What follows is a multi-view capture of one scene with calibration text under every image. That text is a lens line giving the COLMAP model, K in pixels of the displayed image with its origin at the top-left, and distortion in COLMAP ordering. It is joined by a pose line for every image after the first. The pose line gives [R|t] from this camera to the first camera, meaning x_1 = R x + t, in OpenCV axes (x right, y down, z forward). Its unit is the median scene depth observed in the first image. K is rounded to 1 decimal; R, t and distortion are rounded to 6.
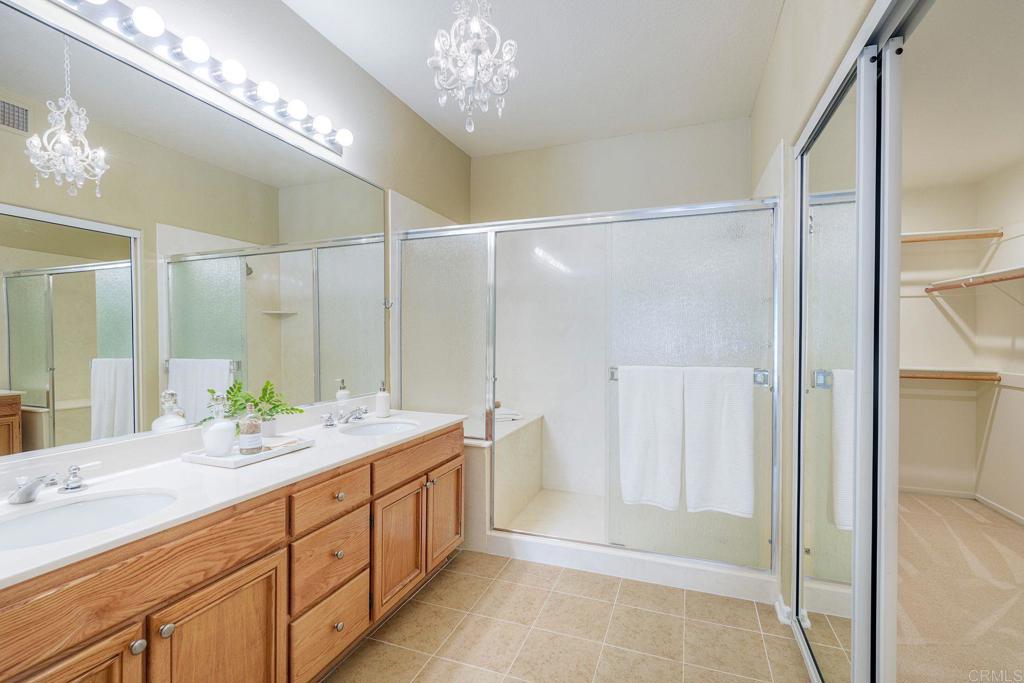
lens RADIAL K [[449.1, 0, 537.8], [0, 449.1, 346.2], [0, 0, 1]] dist [0.002821, 0.000268]
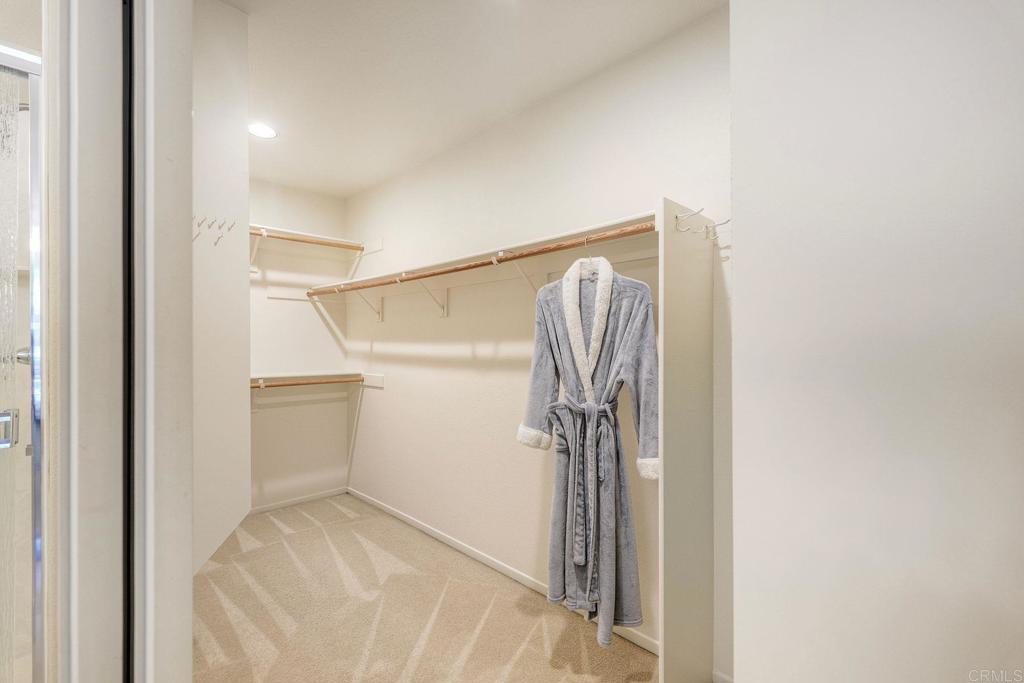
lens RADIAL K [[449.1, 0, 511.3], [0, 449.1, 344.0], [0, 0, 1]] dist [0.002821, 0.000268]
pose [[0.430864, -0.000632, 0.902417, 0.190198], [0.013198, 0.999897, -0.005602, -0.003362], [-0.902320, 0.014324, 0.430828, 0.198981]]
